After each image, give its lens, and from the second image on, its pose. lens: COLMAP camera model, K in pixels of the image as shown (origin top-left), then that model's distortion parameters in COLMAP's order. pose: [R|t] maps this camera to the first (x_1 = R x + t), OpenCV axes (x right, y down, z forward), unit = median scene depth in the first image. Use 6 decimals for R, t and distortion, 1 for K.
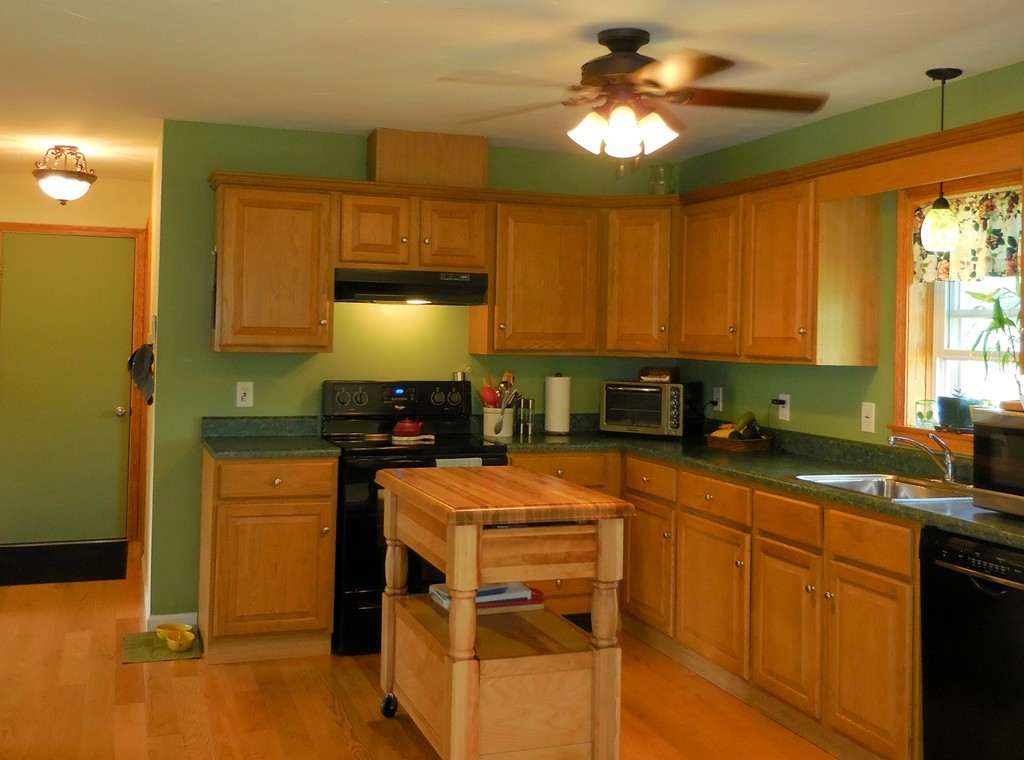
lens RADIAL K [[1160.3, 0, 512.8], [0, 1160.3, 378.1], [0, 0, 1]] dist [0.077023, 0.014429]
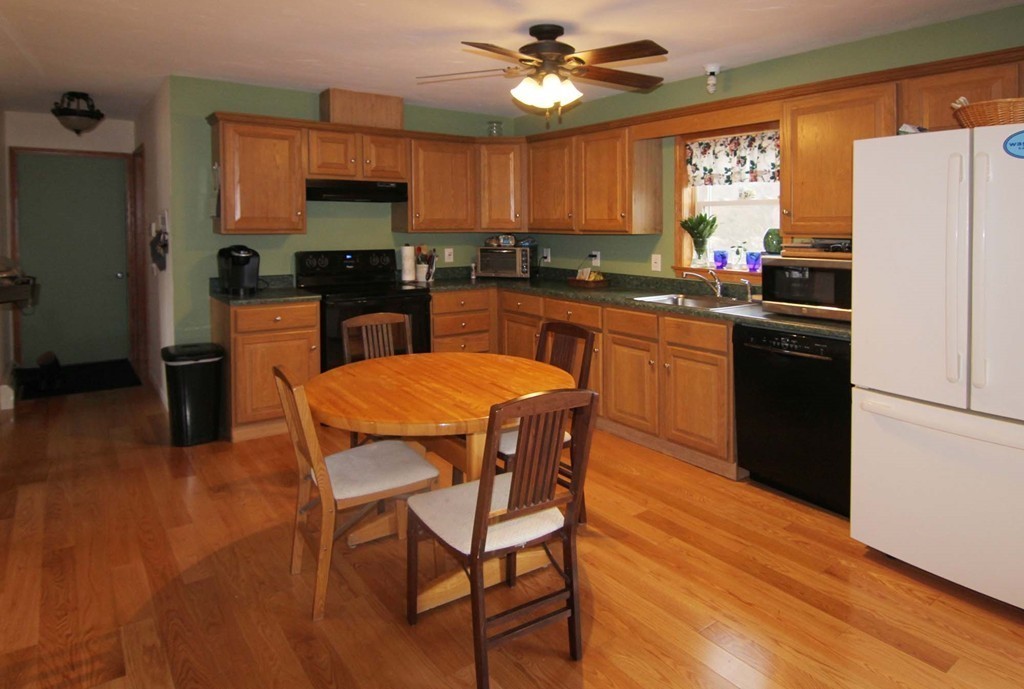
lens RADIAL K [[608.1, 0, 510.3], [0, 608.1, 273.8], [0, 0, 1]] dist [0.040888, -0.000077]
pose [[0.950379, -0.041433, 0.308324, -0.190243], [0.026566, 0.998280, 0.052264, -0.004342], [-0.309959, -0.041480, 0.949845, 0.176661]]
